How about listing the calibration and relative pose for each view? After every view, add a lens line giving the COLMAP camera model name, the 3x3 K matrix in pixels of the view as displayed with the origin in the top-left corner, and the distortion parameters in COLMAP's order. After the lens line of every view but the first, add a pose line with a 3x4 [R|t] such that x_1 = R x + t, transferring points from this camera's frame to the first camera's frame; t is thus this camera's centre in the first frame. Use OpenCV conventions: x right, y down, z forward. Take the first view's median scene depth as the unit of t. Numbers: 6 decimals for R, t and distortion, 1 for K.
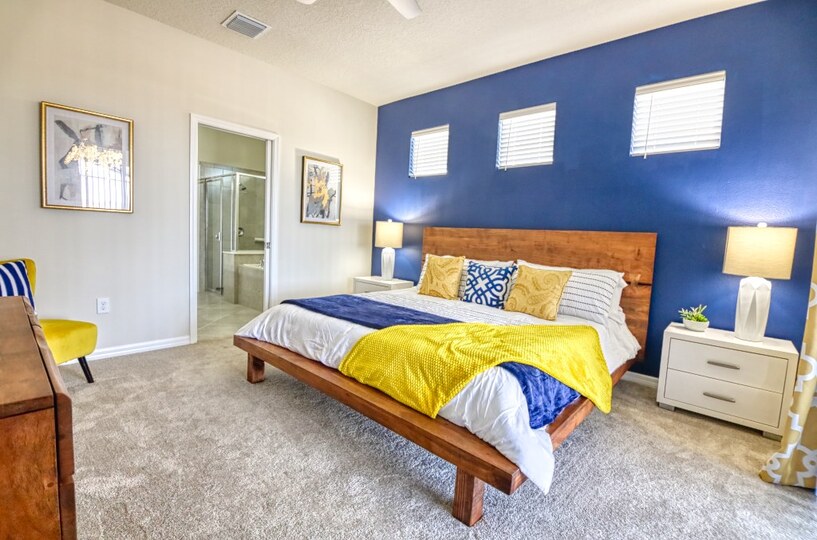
lens RADIAL K [[373.9, 0, 406.1], [0, 373.9, 262.8], [0, 0, 1]] dist [-0.003649, -0.000782]
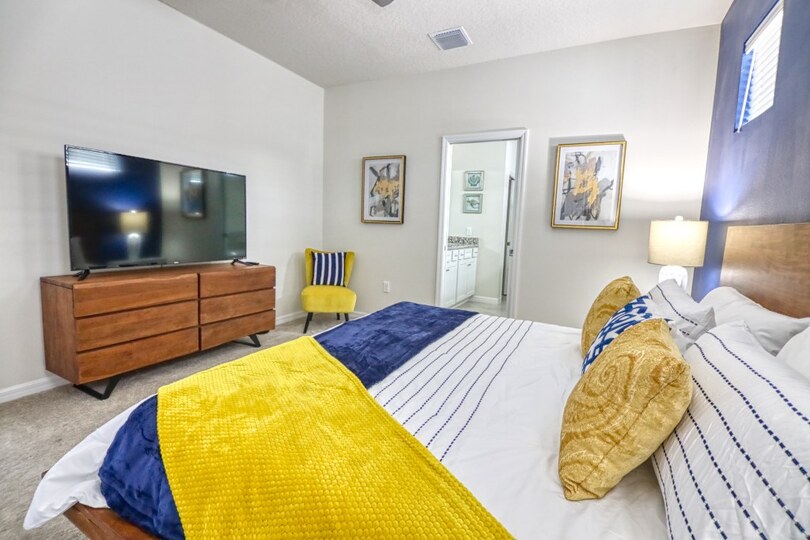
lens RADIAL K [[370.4, 0, 407.3], [0, 370.4, 261.9], [0, 0, 1]] dist [-0.018338, -0.000187]
pose [[0.237680, 0.057683, -0.969629, 0.423265], [-0.099259, 0.994452, 0.034829, -0.027806], [0.966259, 0.087967, 0.242086, 0.494969]]
